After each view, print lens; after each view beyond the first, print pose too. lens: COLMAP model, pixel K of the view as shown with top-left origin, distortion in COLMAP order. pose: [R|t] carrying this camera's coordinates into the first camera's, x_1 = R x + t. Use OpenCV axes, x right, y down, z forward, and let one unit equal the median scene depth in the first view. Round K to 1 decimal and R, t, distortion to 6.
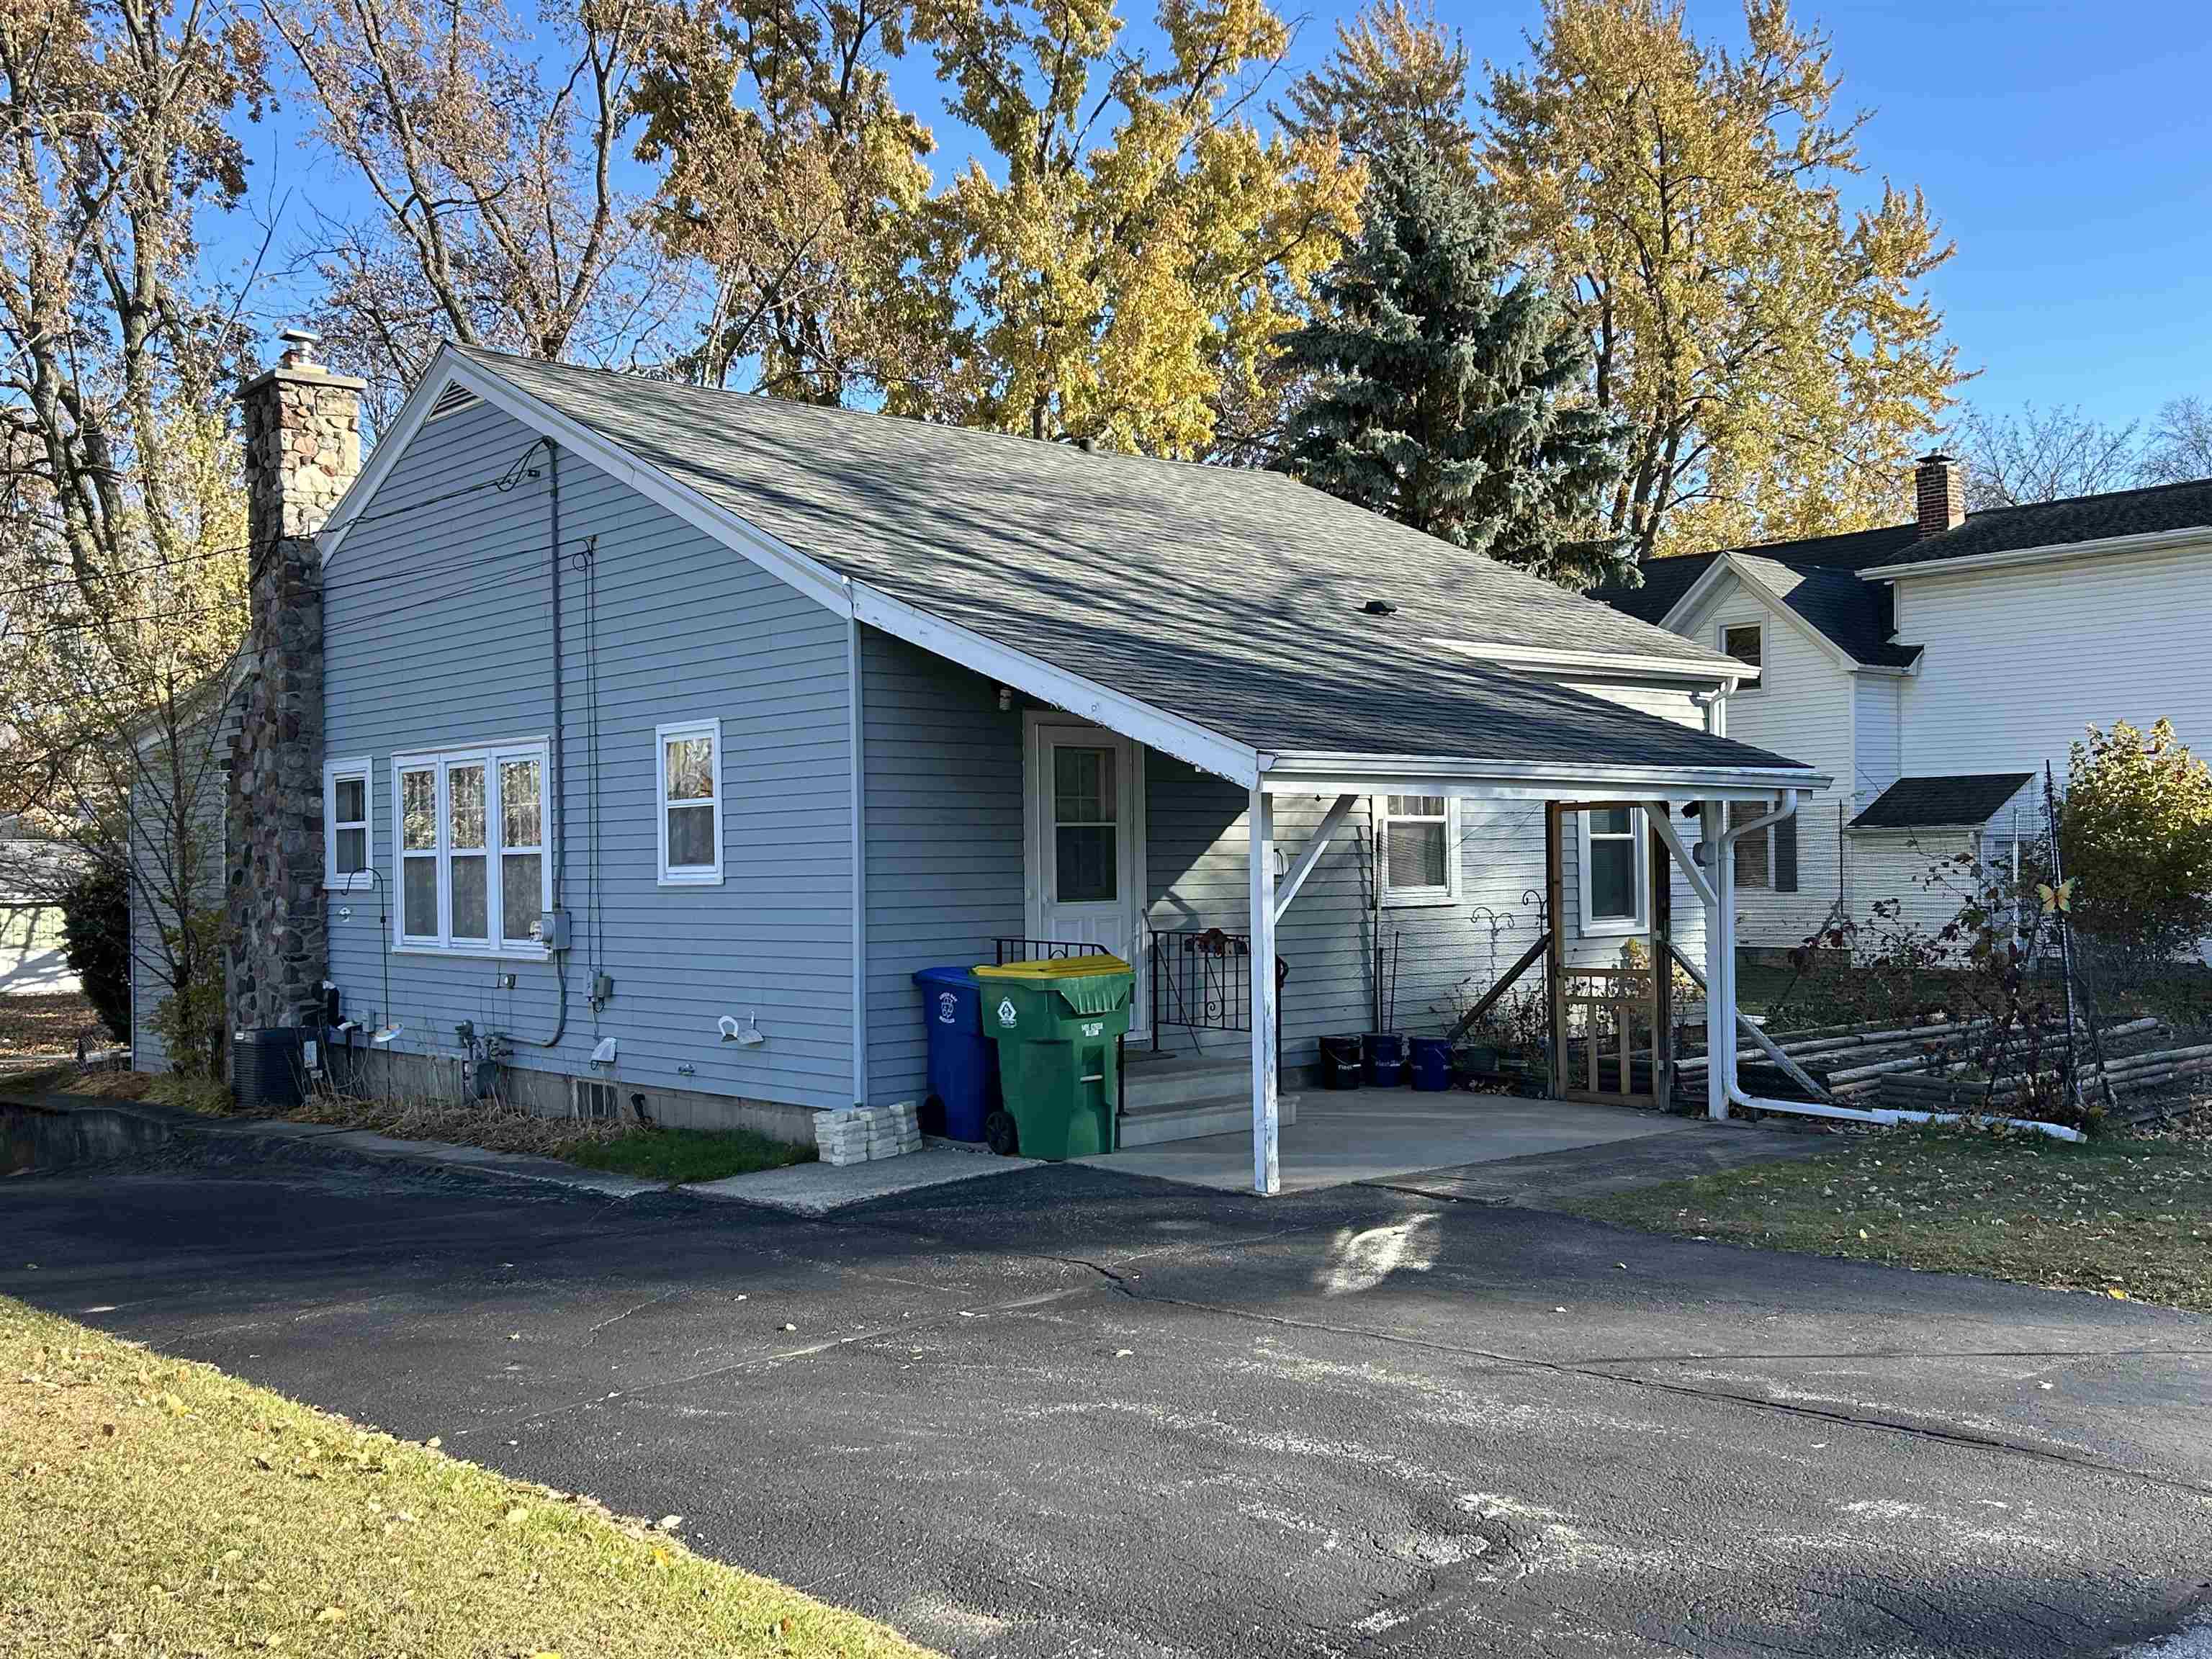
lens RADIAL K [[2128.6, 0, 1105.1], [0, 2128.6, 824.9], [0, 0, 1]] dist [-0.037268, 0.000000]
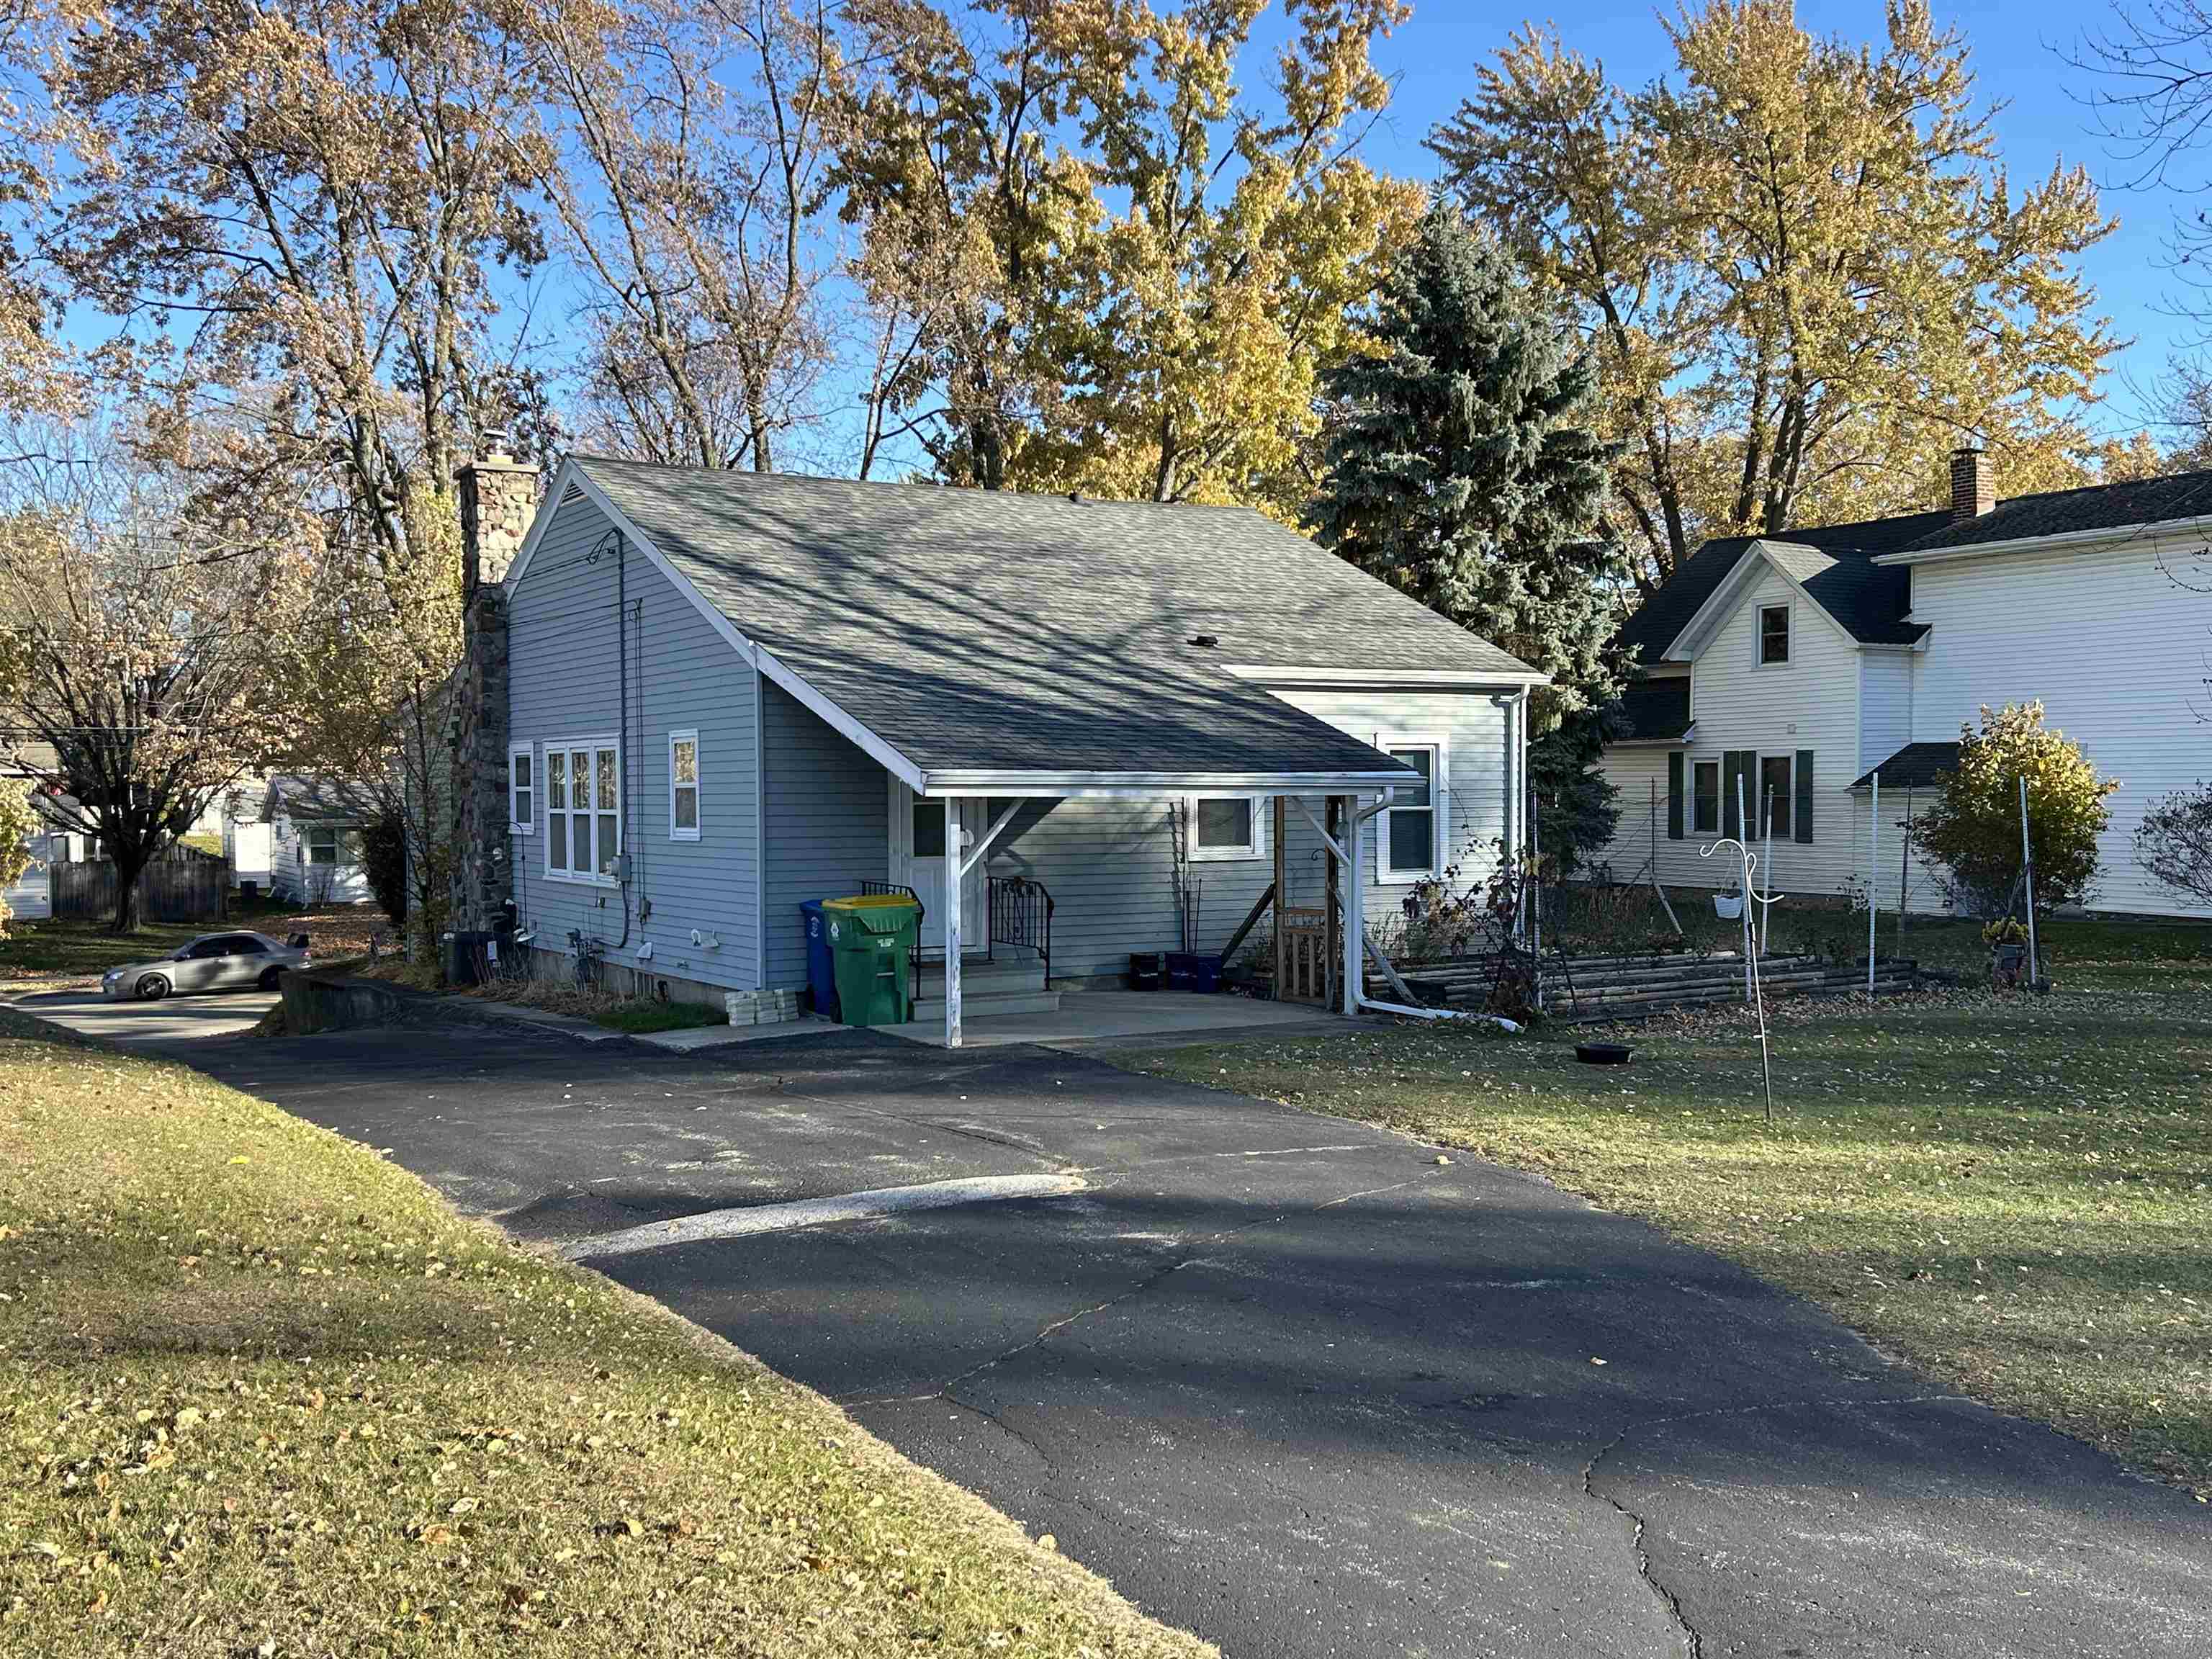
lens RADIAL K [[2128.6, 0, 1108.1], [0, 2128.6, 838.7], [0, 0, 1]] dist [-0.037268, 0.000000]
pose [[0.982265, 0.014028, -0.186972, 0.196444], [-0.005886, 0.999013, 0.044034, -0.021107], [0.187405, -0.042152, 0.981378, -0.212020]]
